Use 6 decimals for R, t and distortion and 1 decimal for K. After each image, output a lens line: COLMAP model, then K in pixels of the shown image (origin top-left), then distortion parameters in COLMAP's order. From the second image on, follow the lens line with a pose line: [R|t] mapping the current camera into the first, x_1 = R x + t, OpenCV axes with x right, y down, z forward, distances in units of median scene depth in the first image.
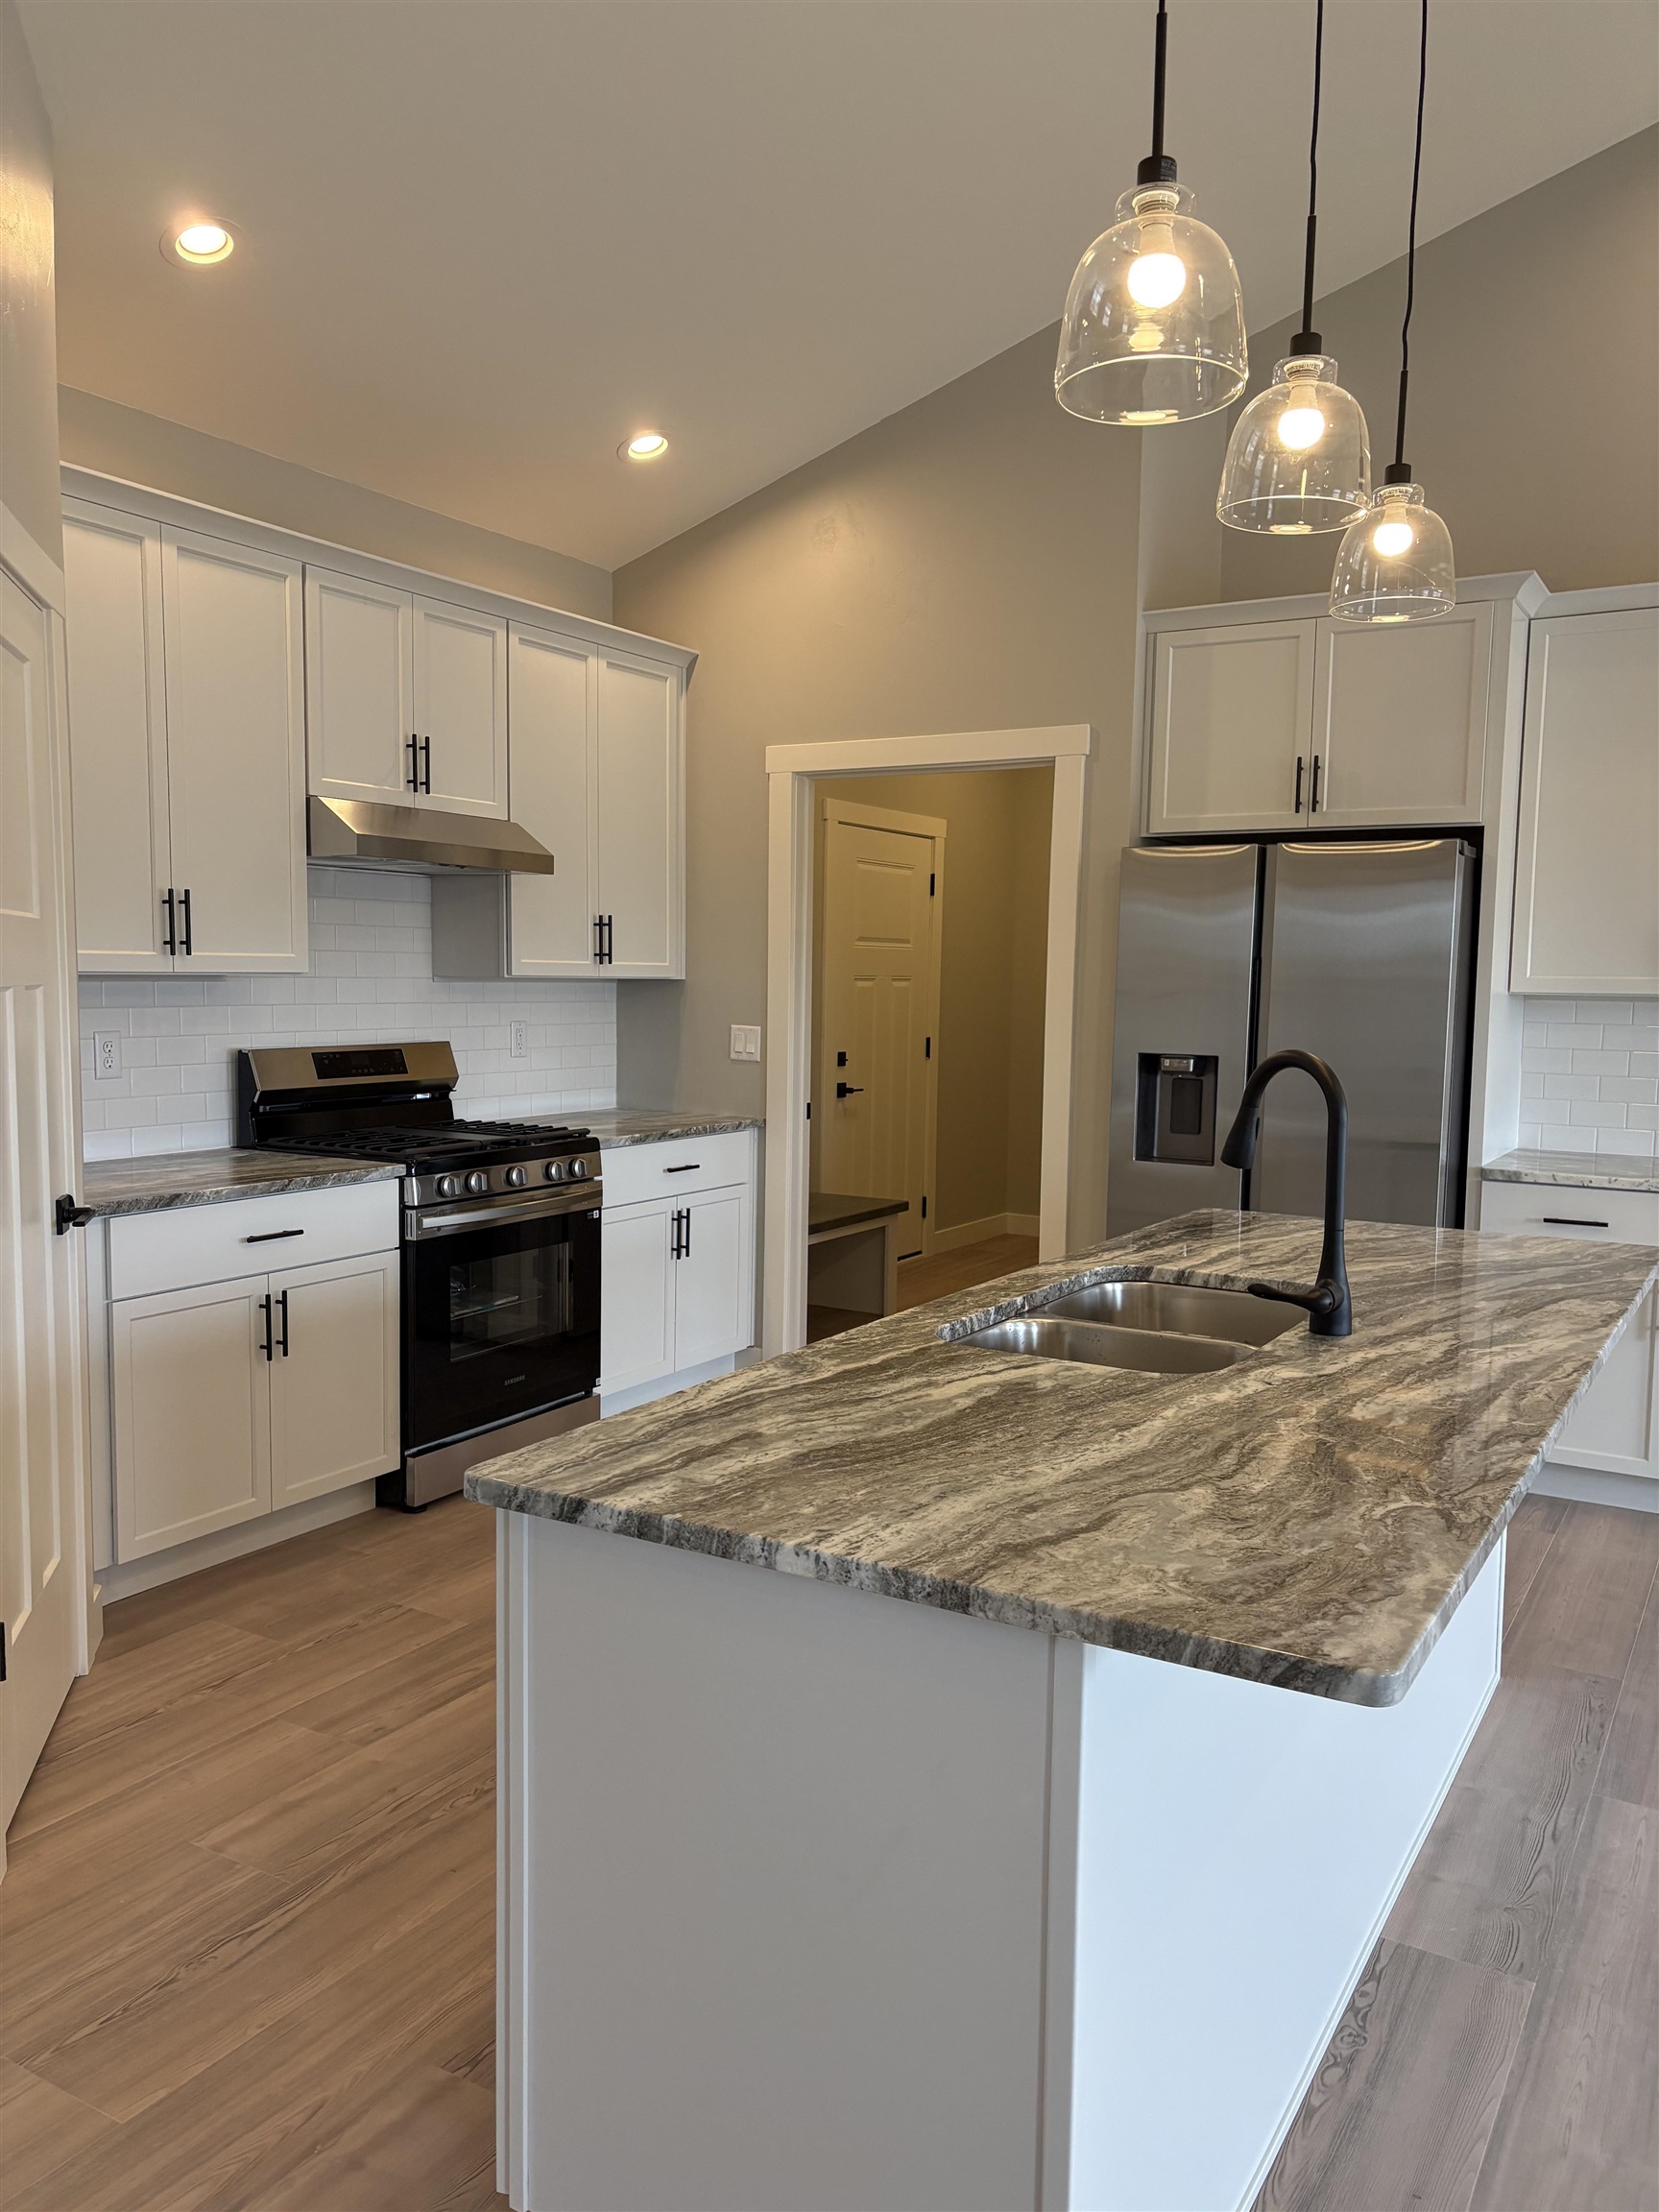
lens RADIAL K [[1659.0, 0, 827.4], [0, 1659.0, 1128.6], [0, 0, 1]] dist [0.063835, -0.068230]
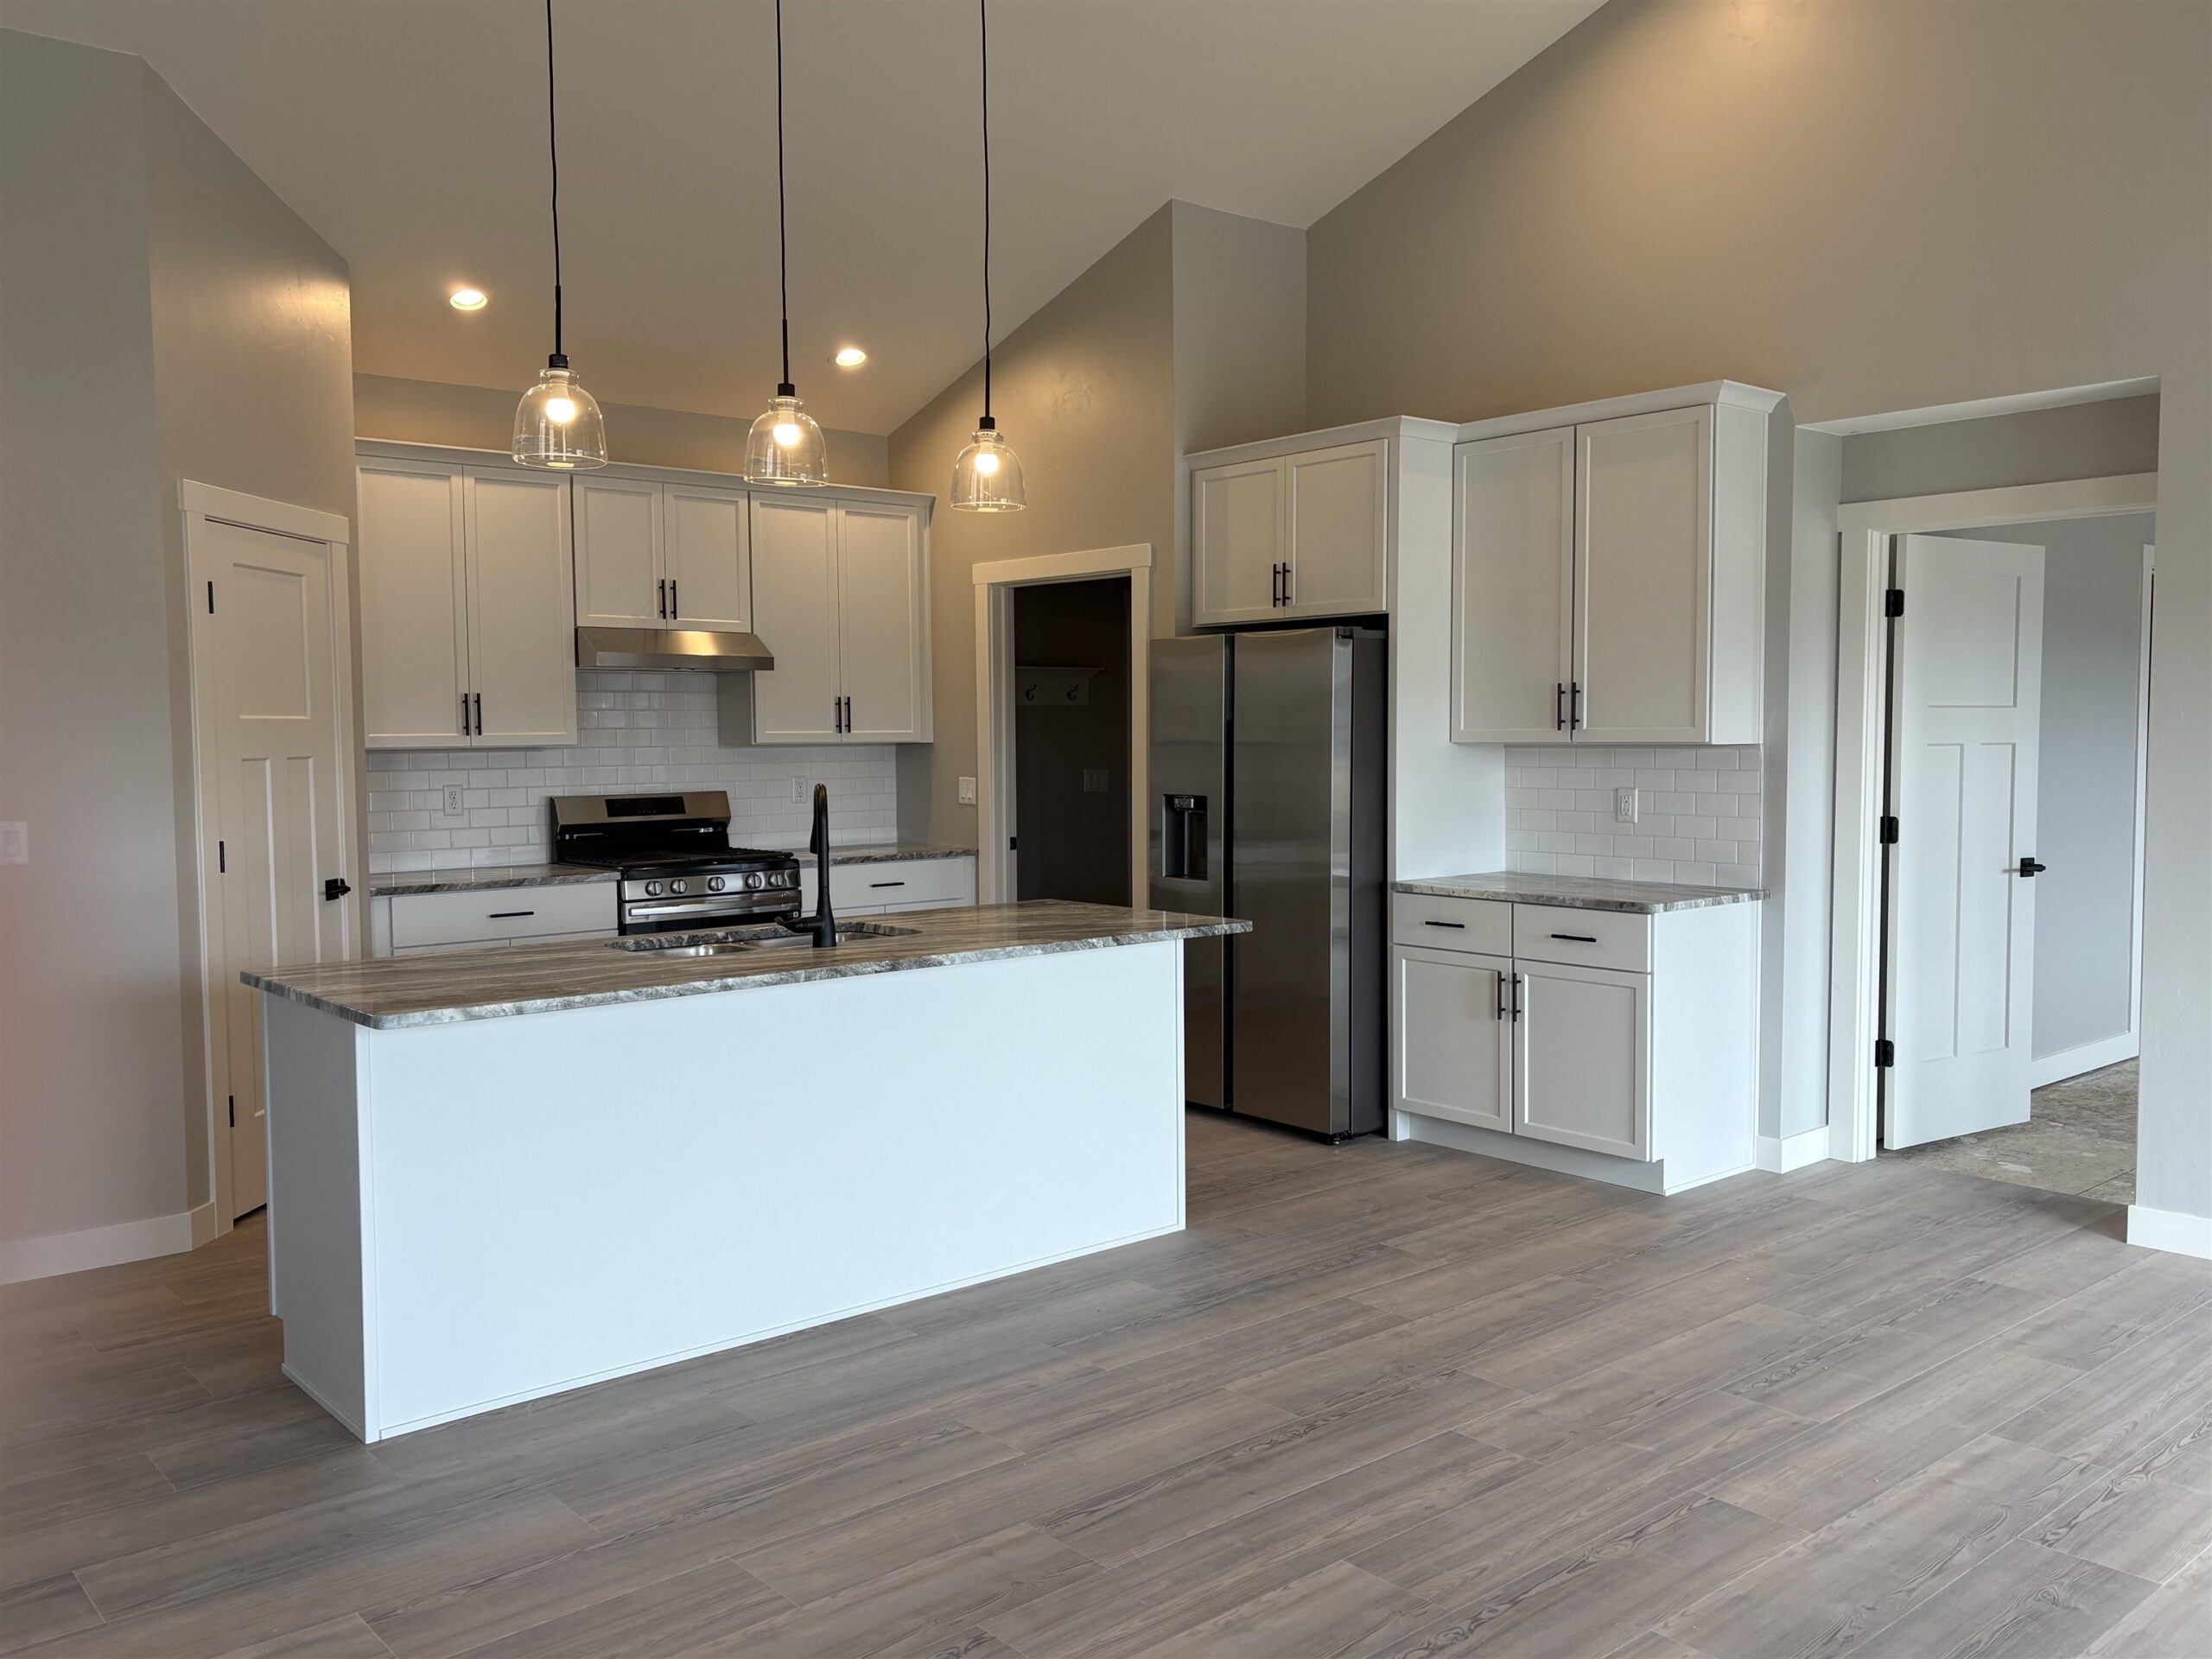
lens RADIAL K [[1781.2, 0, 1100.7], [0, 1781.2, 826.7], [0, 0, 1]] dist [0.071954, -0.079632]
pose [[0.947607, -0.003370, -0.319422, 0.610817], [-0.008958, 0.999271, -0.037118, 0.033440], [0.319314, 0.038034, 0.946885, -0.345848]]
